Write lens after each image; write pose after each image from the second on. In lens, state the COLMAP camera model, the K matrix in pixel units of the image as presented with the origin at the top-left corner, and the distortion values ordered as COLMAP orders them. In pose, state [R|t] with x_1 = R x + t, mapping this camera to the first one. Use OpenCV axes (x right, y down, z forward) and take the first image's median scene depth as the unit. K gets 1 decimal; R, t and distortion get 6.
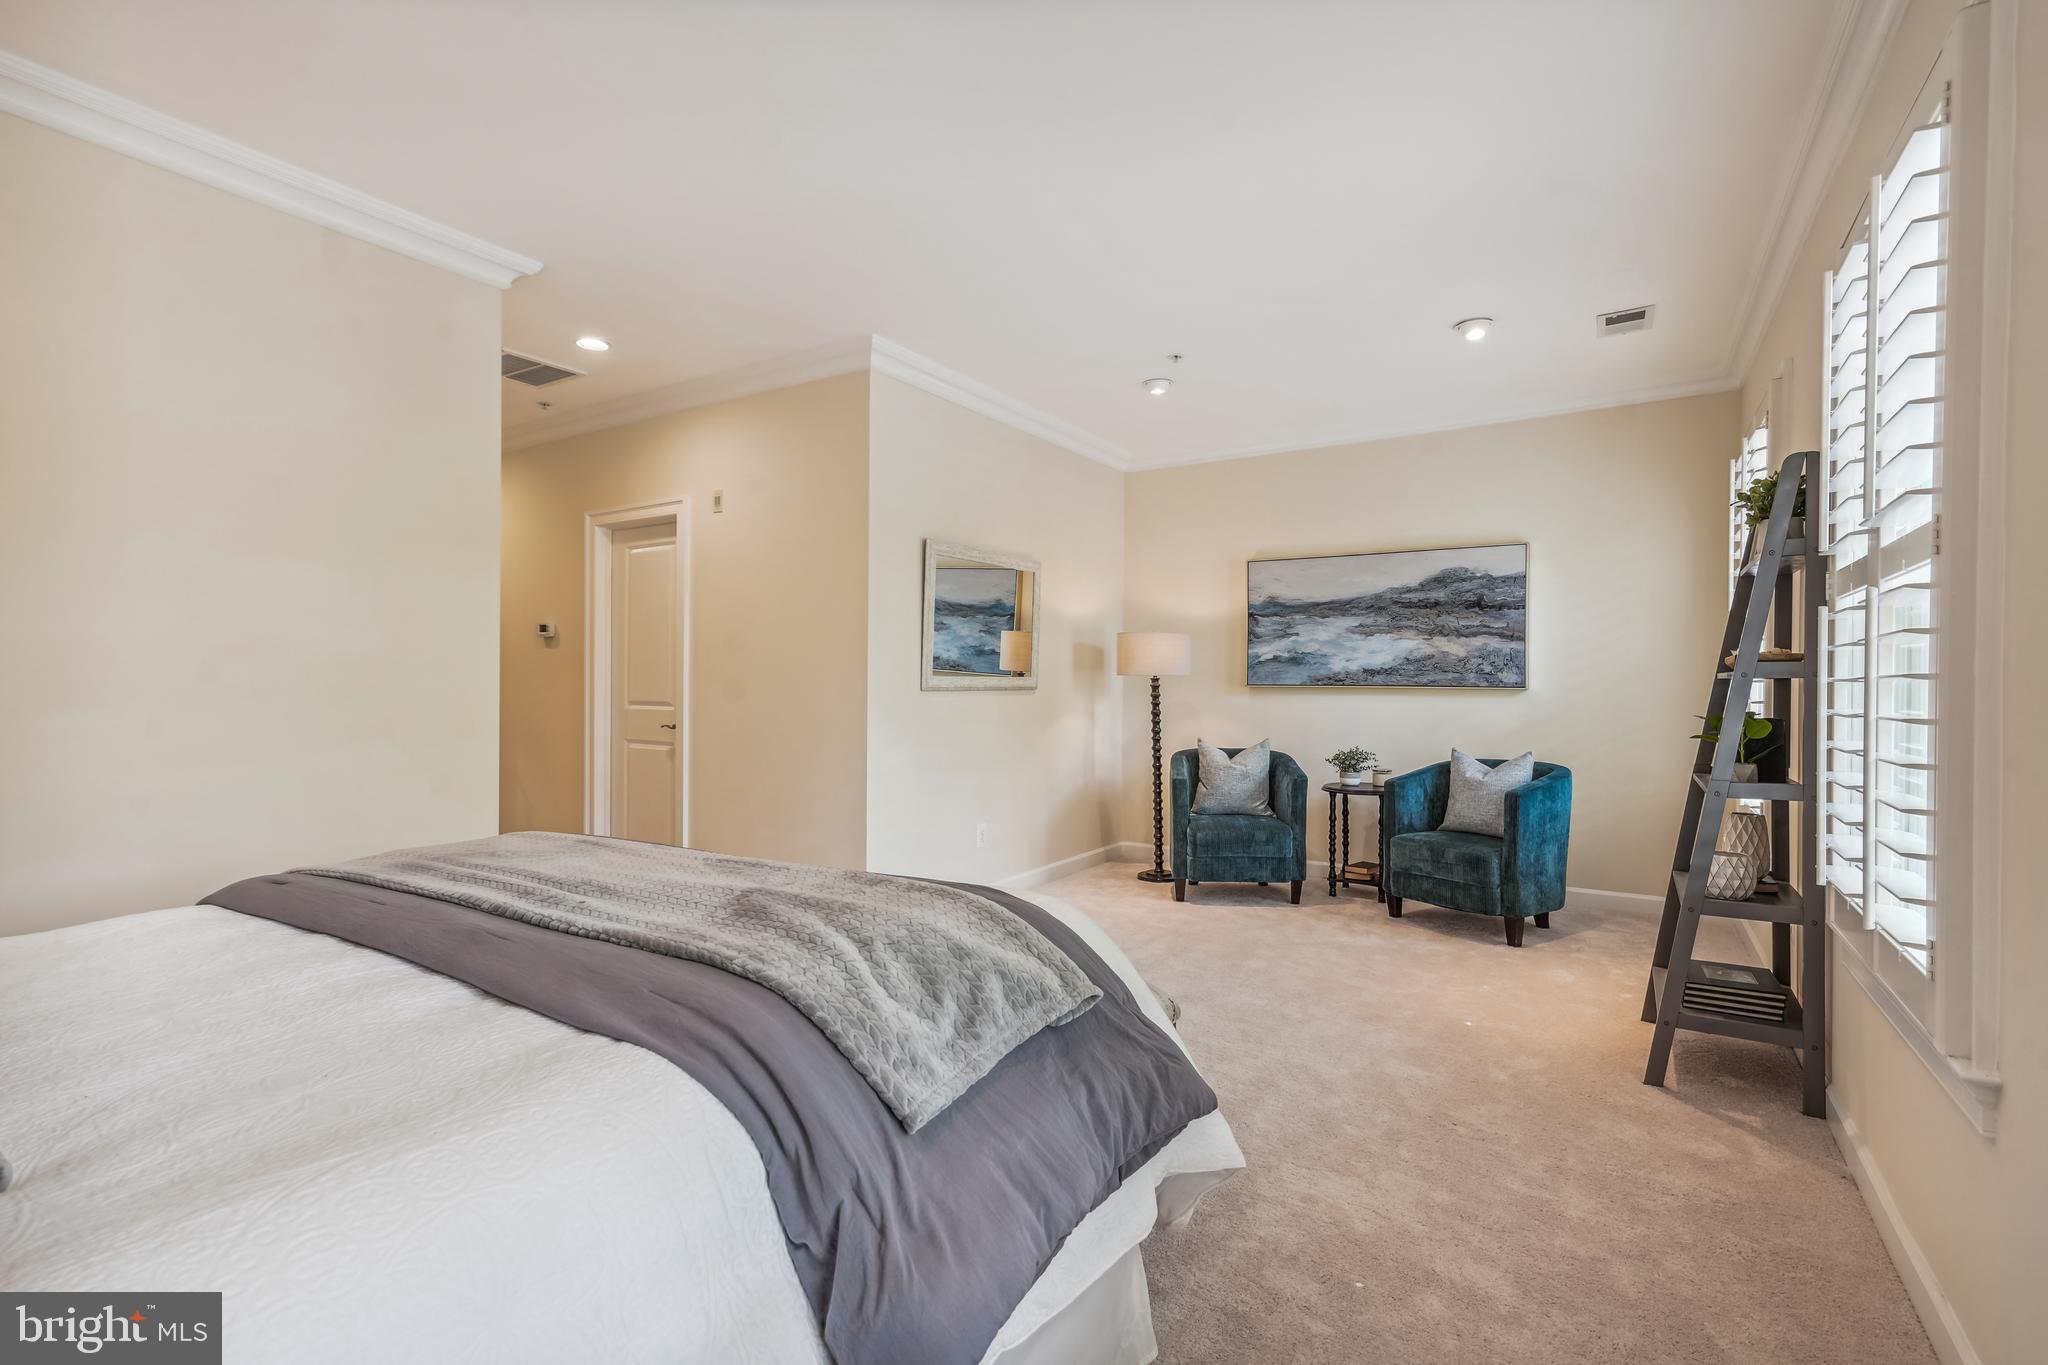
lens RADIAL K [[938.4, 0, 1022.8], [0, 938.4, 698.2], [0, 0, 1]] dist [0.002089, 0.000346]
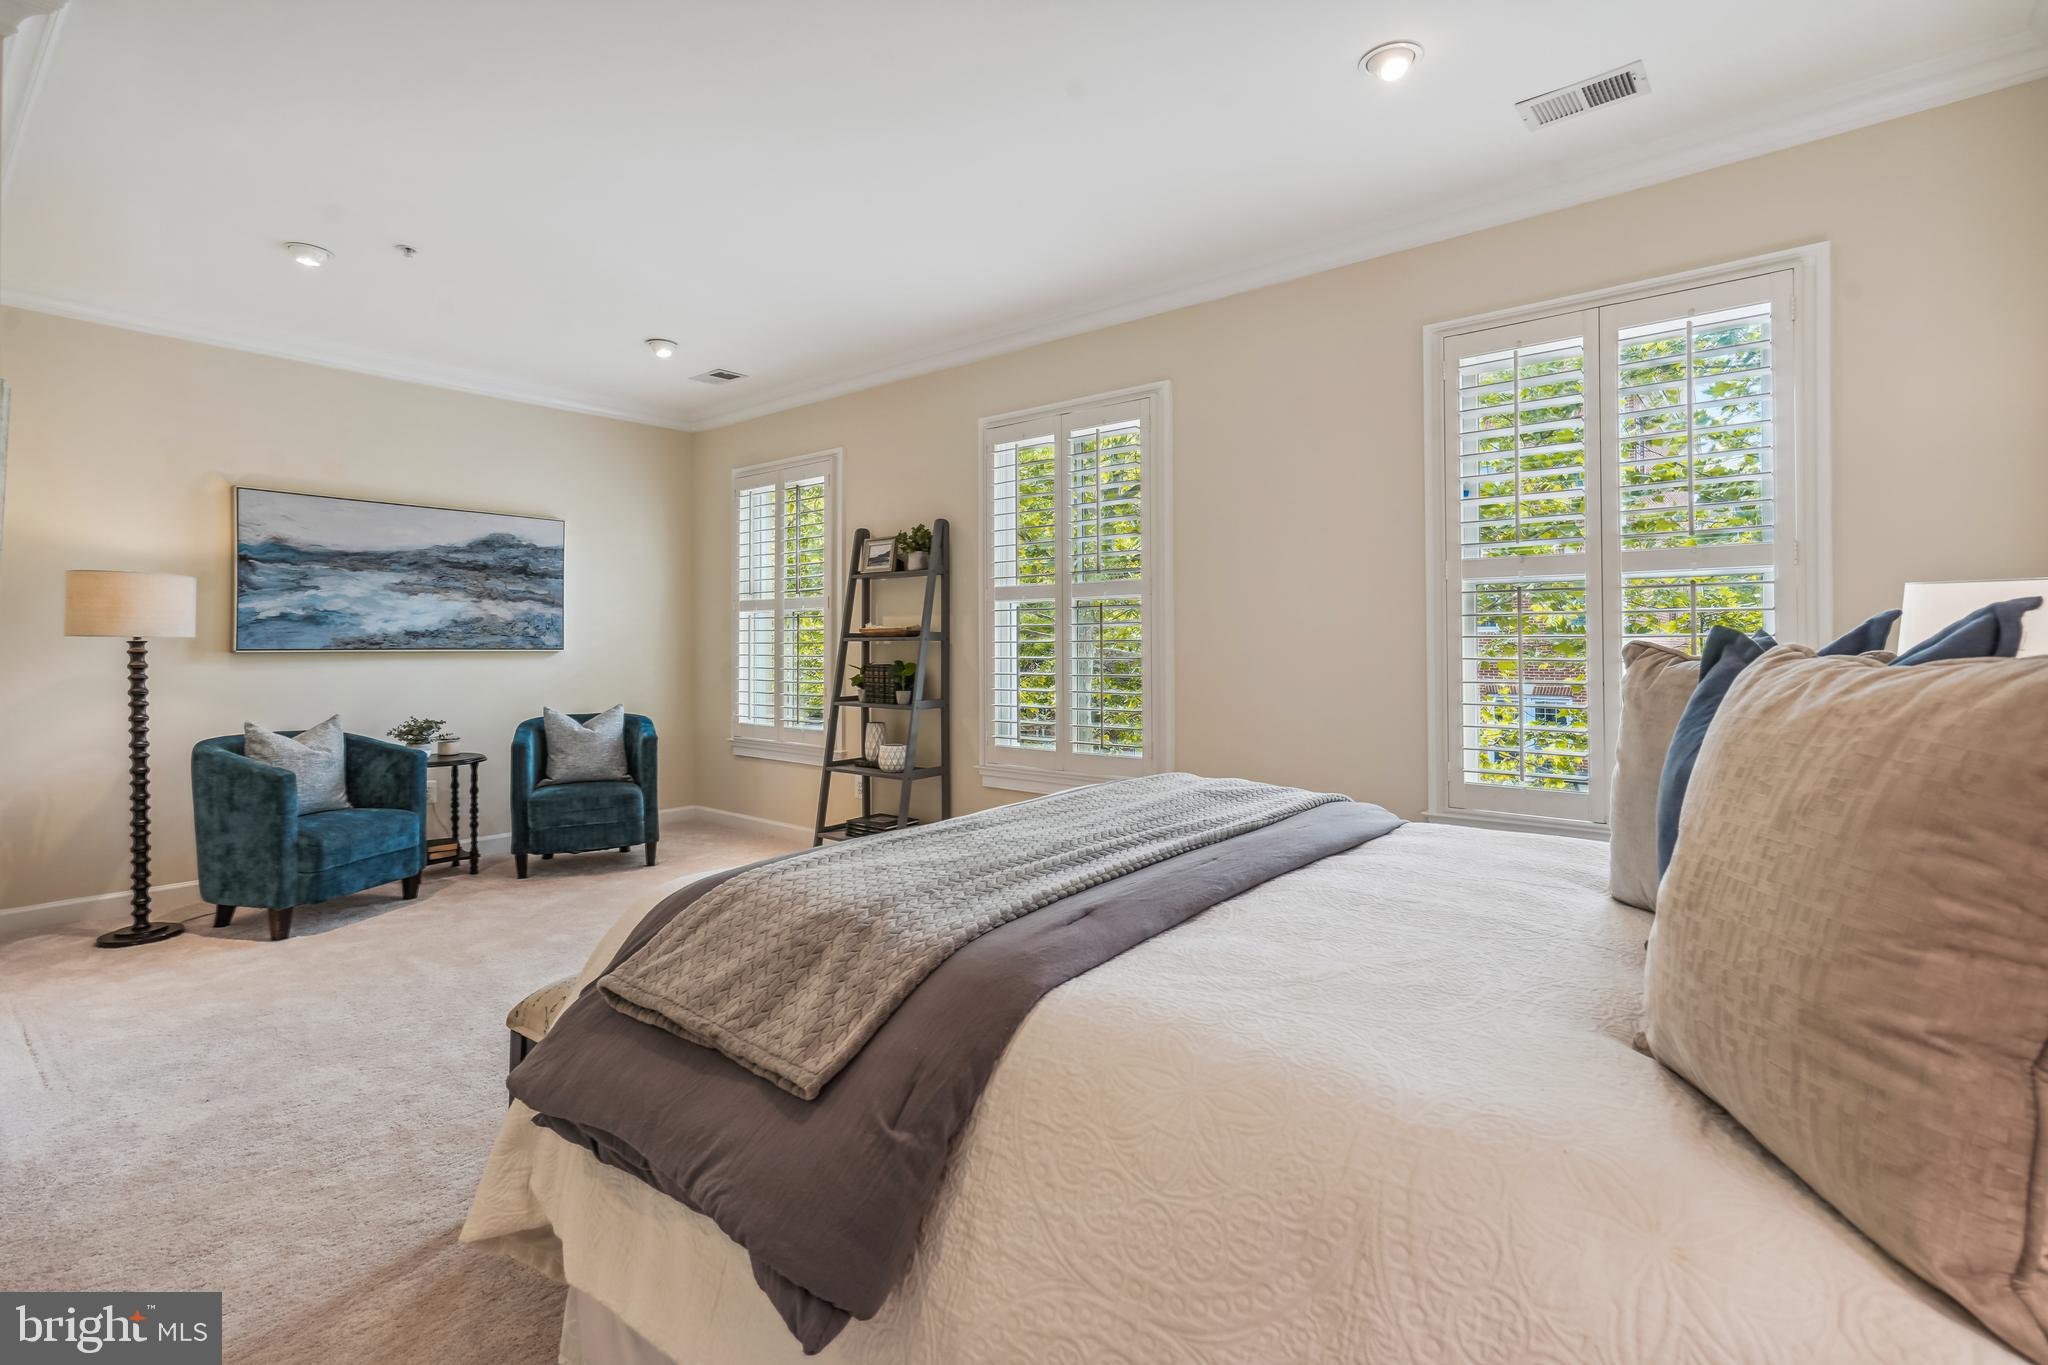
lens RADIAL K [[972.8, 0, 1024.0], [0, 972.8, 682.5], [0, 0, 1]] dist [0.000595, 0.000211]
pose [[0.097542, -0.045906, 0.994172, -0.530937], [0.017509, 0.998860, 0.044404, -0.012838], [-0.995077, 0.013075, 0.098235, 0.318624]]
